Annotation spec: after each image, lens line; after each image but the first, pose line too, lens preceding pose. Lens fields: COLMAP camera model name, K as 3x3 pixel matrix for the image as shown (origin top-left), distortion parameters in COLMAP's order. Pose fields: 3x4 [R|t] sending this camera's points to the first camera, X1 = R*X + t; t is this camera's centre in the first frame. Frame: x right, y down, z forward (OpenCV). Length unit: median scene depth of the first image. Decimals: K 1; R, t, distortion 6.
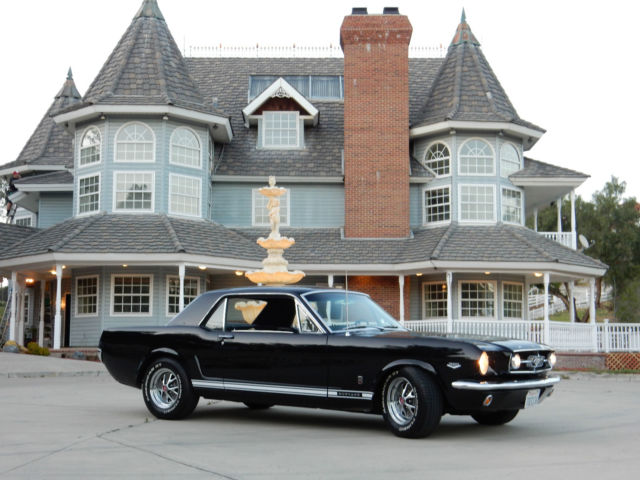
lens RADIAL K [[902.0, 0, 320.0], [0, 902.0, 240.0], [0, 0, 1]] dist [-0.001291, 0.016495]
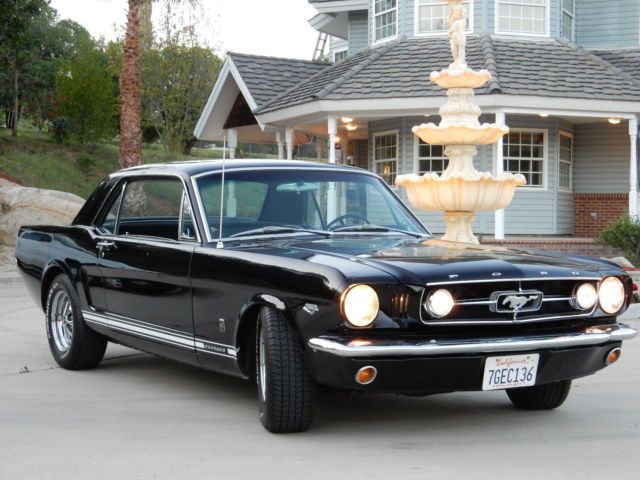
lens RADIAL K [[1300.8, 0, 320.0], [0, 1300.8, 240.0], [0, 0, 1]] dist [-0.005428, 0.050752]
pose [[0.910782, 0.007140, -0.412826, 0.117704], [0.046054, 0.991854, 0.118759, 0.001478], [0.410311, -0.127176, 0.903034, 0.075153]]
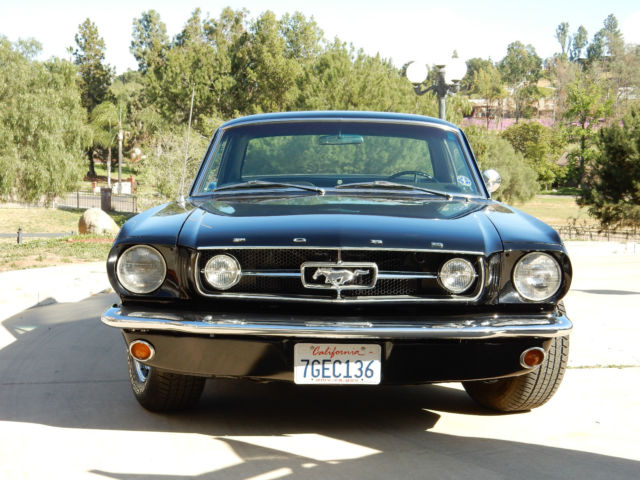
lens RADIAL K [[902.0, 0, 320.0], [0, 902.0, 240.0], [0, 0, 1]] dist [-0.001291, 0.016495]
pose [[0.501379, 0.058629, -0.863239, 0.154508], [0.087134, 0.989208, 0.117793, 0.018556], [0.860829, -0.134276, 0.490859, 0.210850]]
